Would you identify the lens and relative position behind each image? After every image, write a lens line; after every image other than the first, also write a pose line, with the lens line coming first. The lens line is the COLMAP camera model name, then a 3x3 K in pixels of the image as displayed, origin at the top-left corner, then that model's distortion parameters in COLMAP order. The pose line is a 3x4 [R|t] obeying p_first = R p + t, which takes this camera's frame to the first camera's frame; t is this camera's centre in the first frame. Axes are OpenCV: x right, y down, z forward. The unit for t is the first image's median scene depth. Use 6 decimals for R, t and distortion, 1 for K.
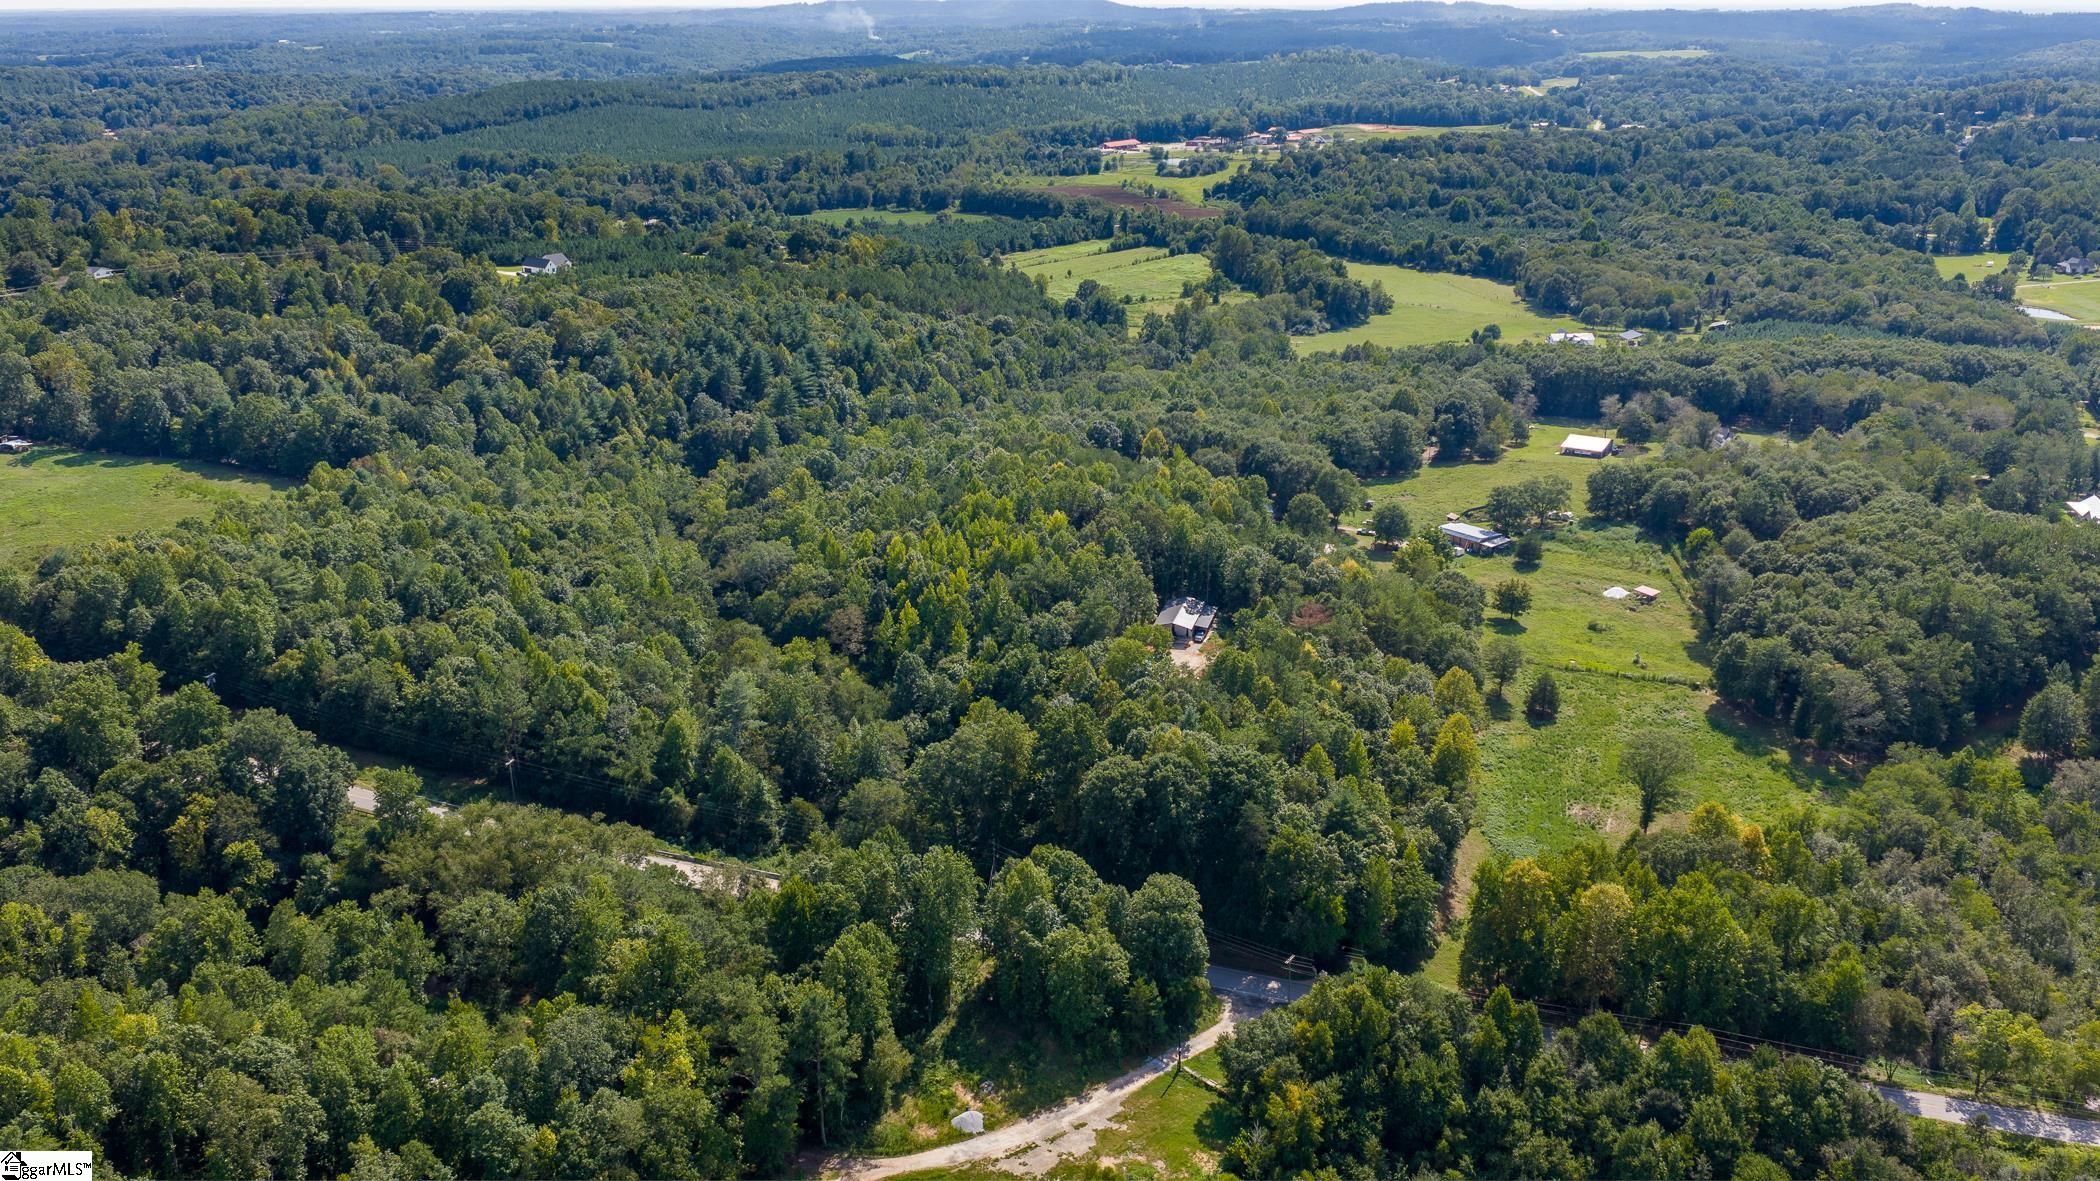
lens RADIAL K [[1735.0, 0, 1056.5], [0, 1735.0, 593.6], [0, 0, 1]] dist [0.028738, -0.058353]
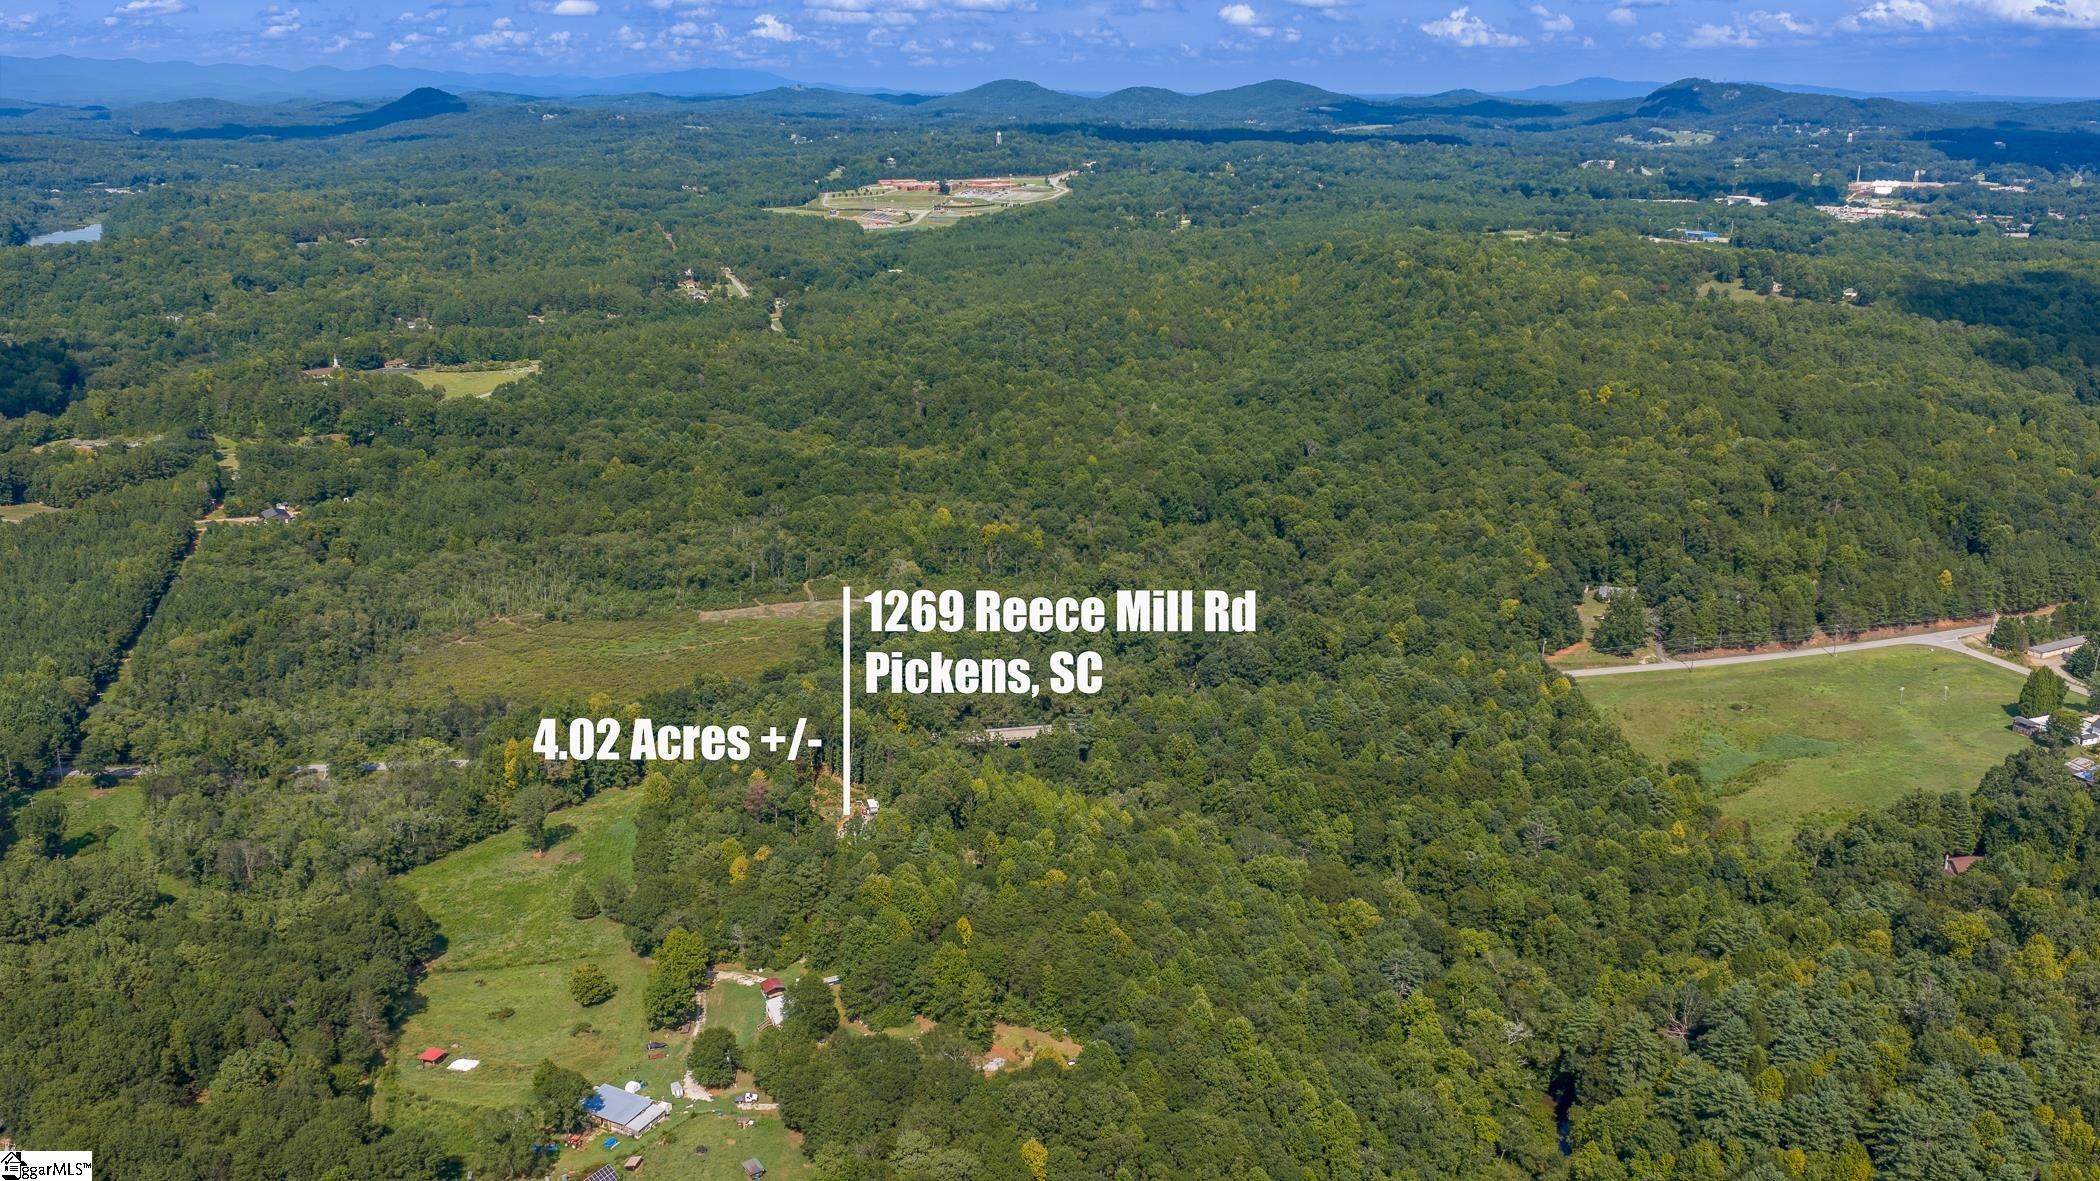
lens RADIAL K [[1735.0, 0, 1051.0], [0, 1735.0, 594.6], [0, 0, 1]] dist [0.028738, -0.058353]
pose [[-0.923111, 0.110482, -0.368320, 0.330747], [-0.123808, 0.821438, 0.556697, -0.713844], [0.364057, 0.559494, -0.744600, 1.577192]]
